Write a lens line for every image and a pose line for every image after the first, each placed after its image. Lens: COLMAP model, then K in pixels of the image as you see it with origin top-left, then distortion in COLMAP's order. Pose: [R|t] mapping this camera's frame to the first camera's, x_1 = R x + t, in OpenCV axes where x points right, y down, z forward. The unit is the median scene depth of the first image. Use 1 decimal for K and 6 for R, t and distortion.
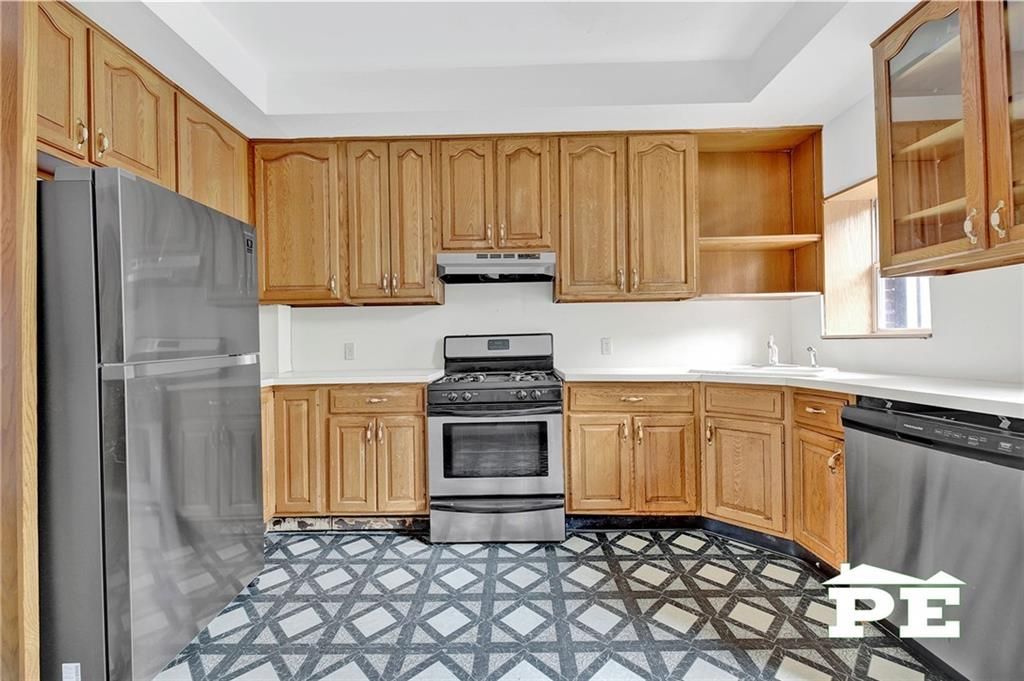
lens RADIAL K [[413.8, 0, 510.8], [0, 413.8, 341.7], [0, 0, 1]] dist [-0.001668, -0.000367]
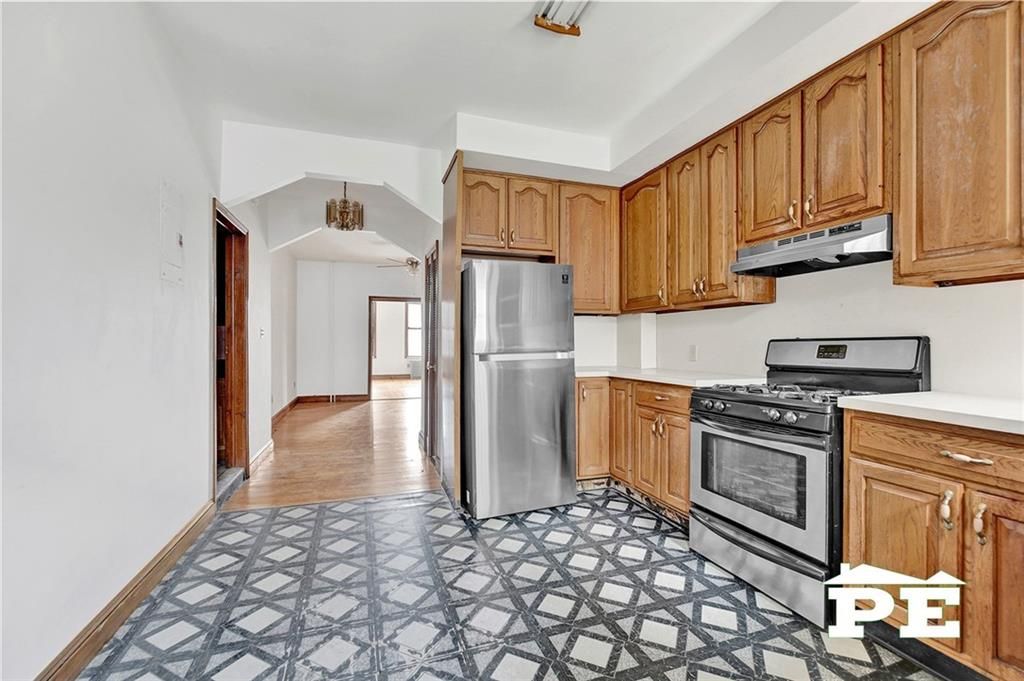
lens RADIAL K [[442.7, 0, 510.7], [0, 442.7, 342.3], [0, 0, 1]] dist [-0.004461, -0.001980]
pose [[0.335531, 0.014581, -0.941916, 0.625587], [-0.005114, 0.999894, 0.013656, -0.020944], [0.942015, 0.000235, 0.335570, 0.223117]]
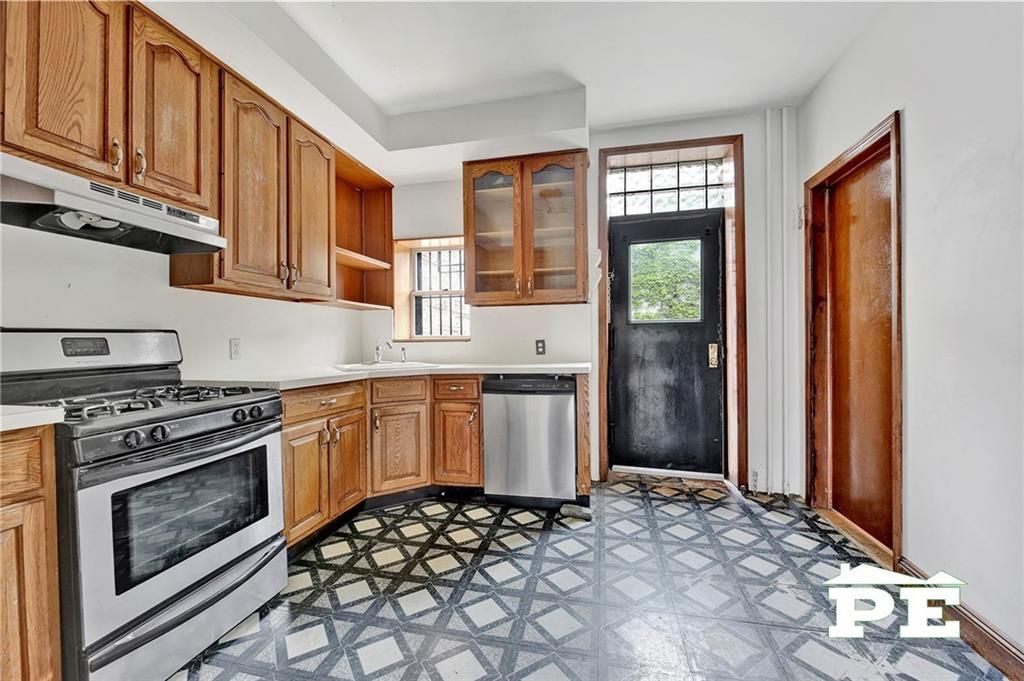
lens RADIAL K [[413.8, 0, 507.8], [0, 413.8, 341.2], [0, 0, 1]] dist [-0.001668, -0.000367]
pose [[0.217757, 0.011030, 0.975941, -0.544241], [0.007108, 0.999892, -0.012886, 0.012609], [-0.975977, 0.009743, 0.217655, 0.374241]]
